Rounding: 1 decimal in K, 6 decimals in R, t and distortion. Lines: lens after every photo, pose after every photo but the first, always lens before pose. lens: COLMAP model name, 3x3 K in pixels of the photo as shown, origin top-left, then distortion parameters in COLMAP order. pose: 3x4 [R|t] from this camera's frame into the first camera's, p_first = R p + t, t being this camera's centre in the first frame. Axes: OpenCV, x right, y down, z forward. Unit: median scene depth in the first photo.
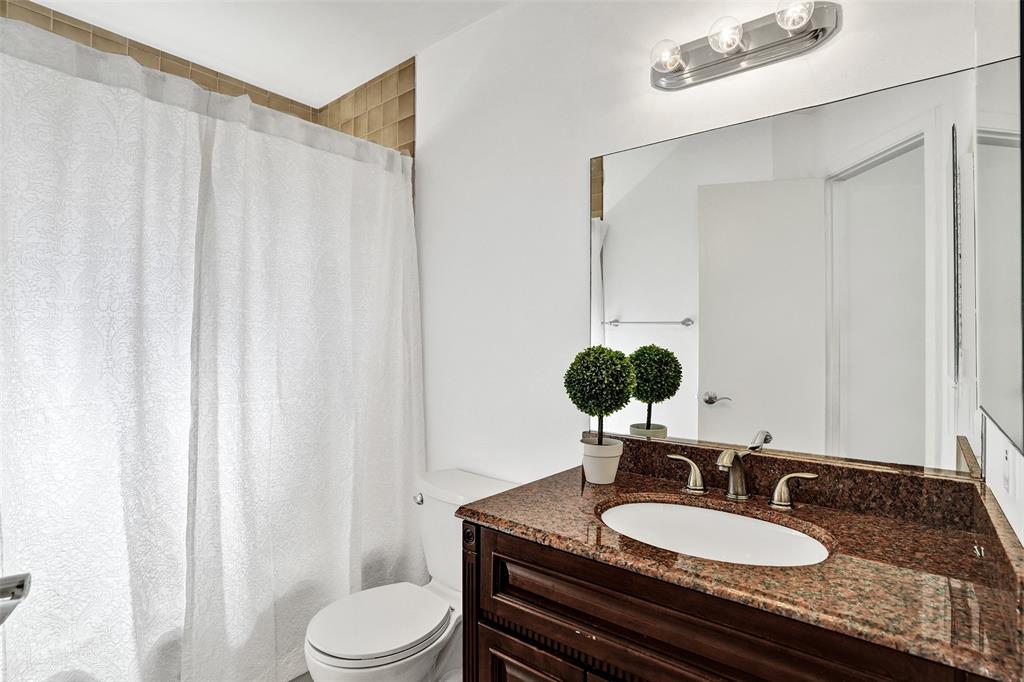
lens RADIAL K [[497.4, 0, 521.4], [0, 497.4, 331.0], [0, 0, 1]] dist [-0.054809, 0.021334]
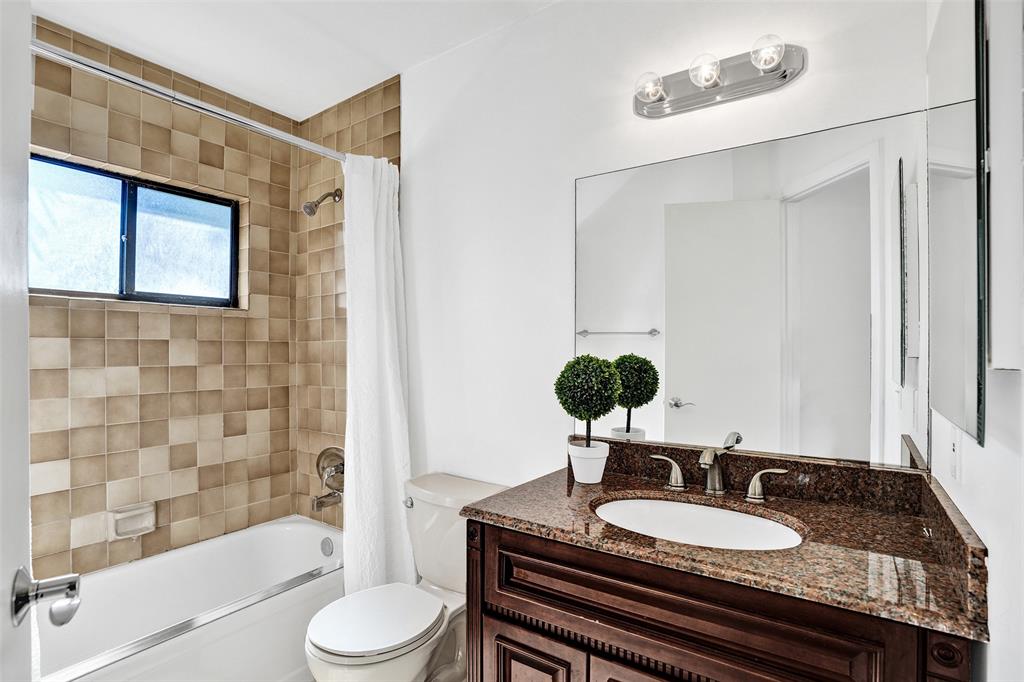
lens RADIAL K [[489.3, 0, 512.0], [0, 489.3, 341.0], [0, 0, 1]] dist [-0.056645, 0.024311]
pose [[0.997470, 0.000231, 0.071085, -0.091419], [-0.000222, 1.000000, -0.000137, 0.000363], [-0.071085, 0.000121, 0.997470, -0.046310]]
